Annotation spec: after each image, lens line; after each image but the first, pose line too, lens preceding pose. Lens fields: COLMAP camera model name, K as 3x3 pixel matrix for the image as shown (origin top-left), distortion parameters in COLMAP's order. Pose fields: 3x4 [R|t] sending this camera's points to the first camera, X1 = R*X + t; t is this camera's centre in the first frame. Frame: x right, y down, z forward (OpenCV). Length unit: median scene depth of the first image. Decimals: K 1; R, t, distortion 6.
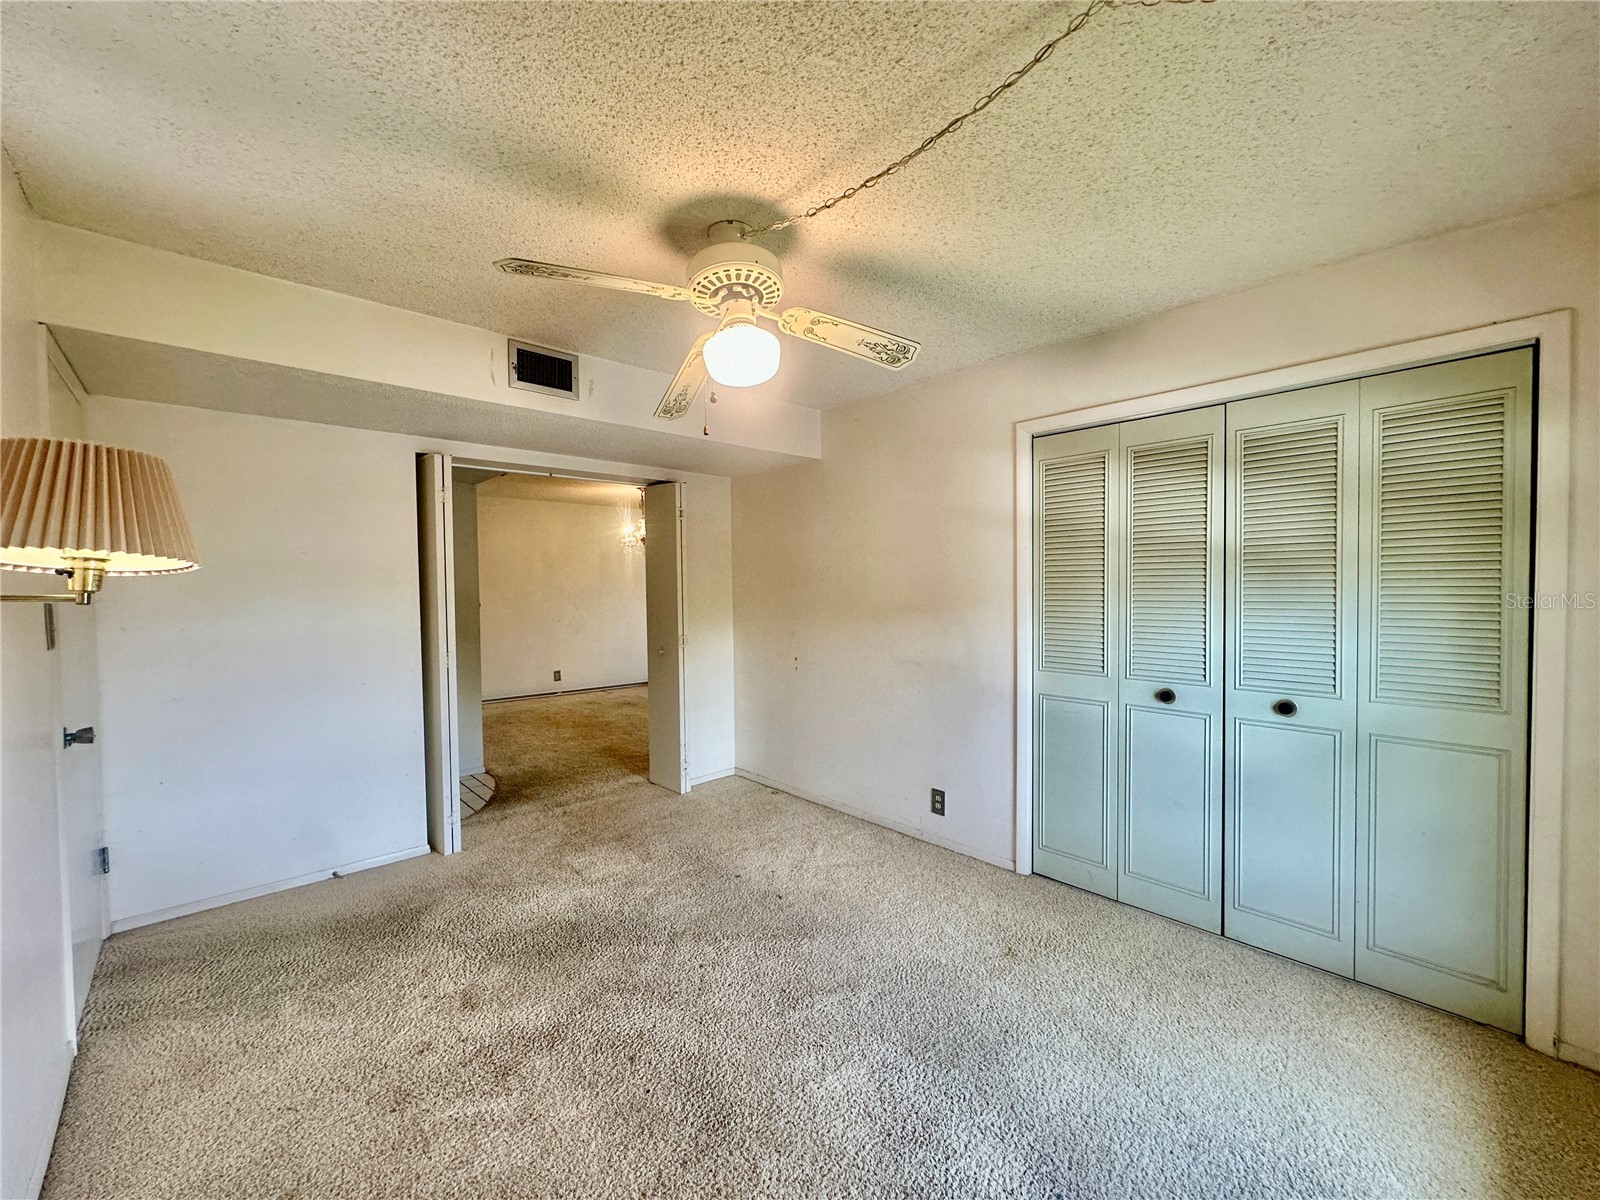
lens RADIAL K [[638.8, 0, 801.2], [0, 638.8, 598.7], [0, 0, 1]] dist [-0.003492, 0.000860]
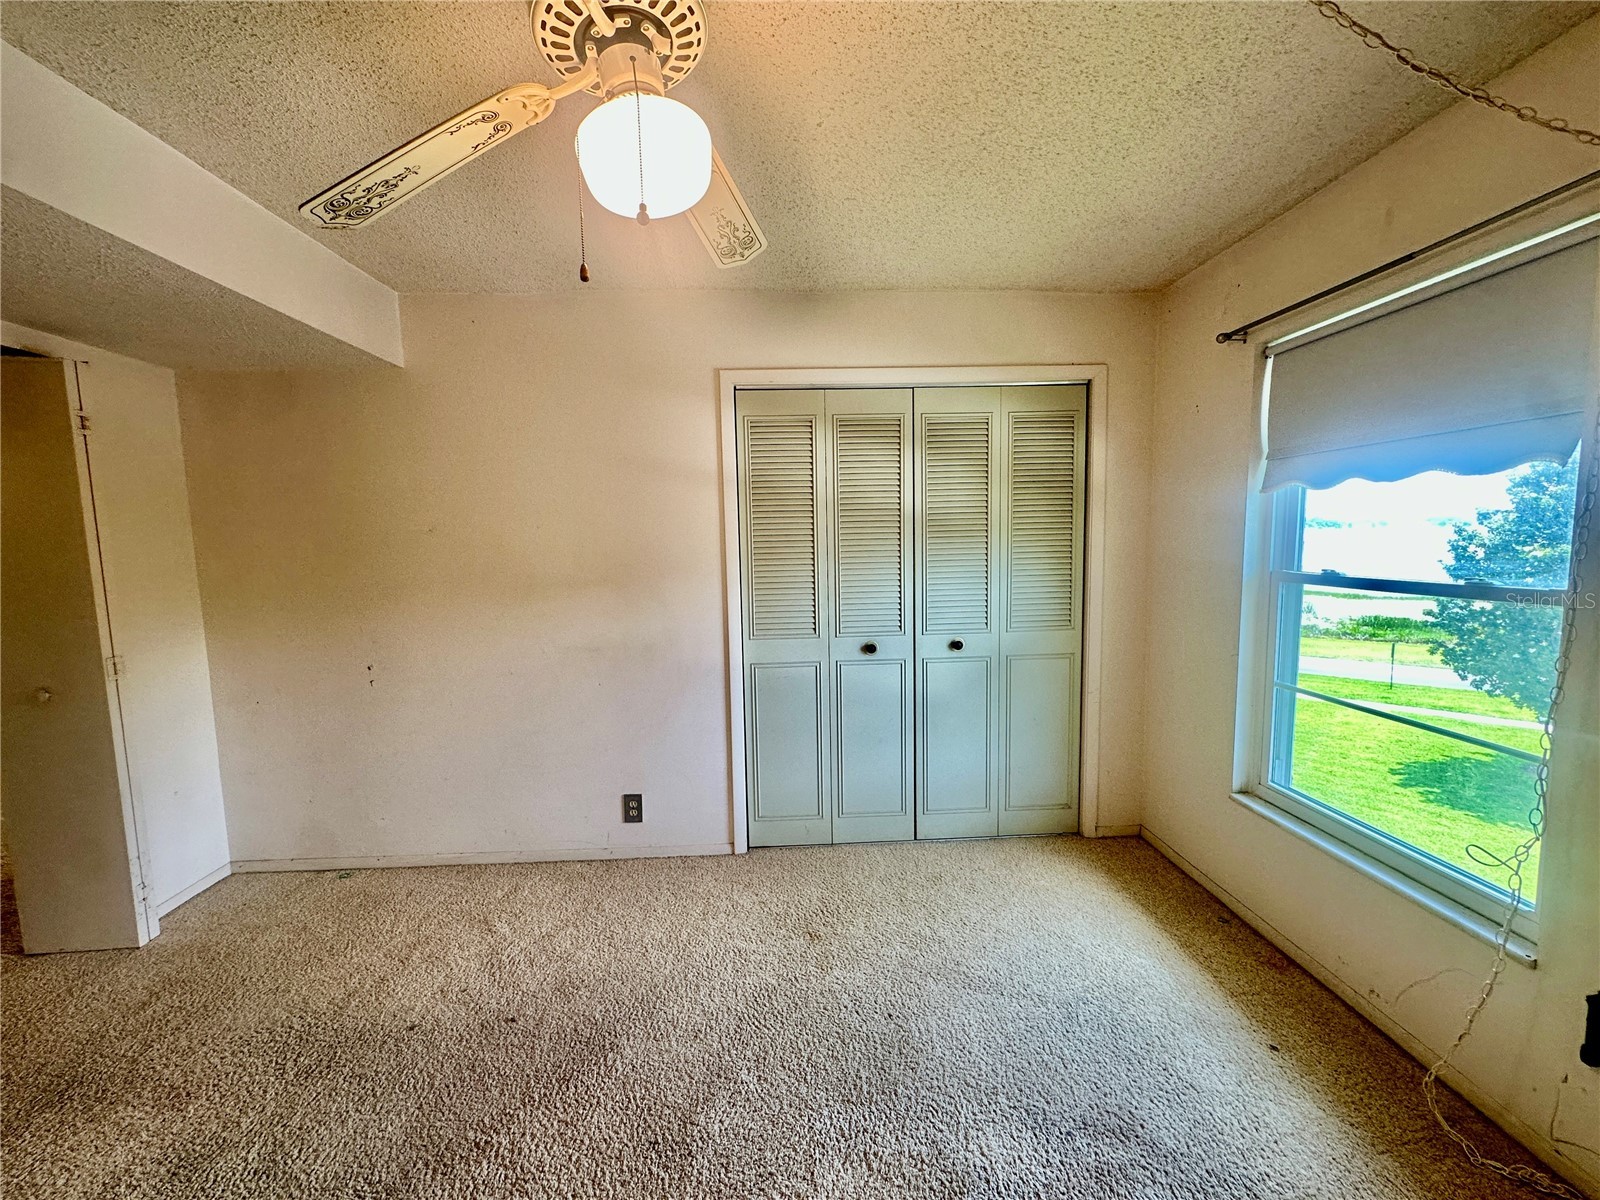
lens RADIAL K [[638.8, 0, 797.6], [0, 638.8, 599.6], [0, 0, 1]] dist [-0.003492, 0.000860]
pose [[0.654126, -0.076013, 0.752556, -0.322688], [0.033918, 0.996885, 0.071210, -0.014003], [-0.755625, -0.021055, 0.654667, 0.355248]]
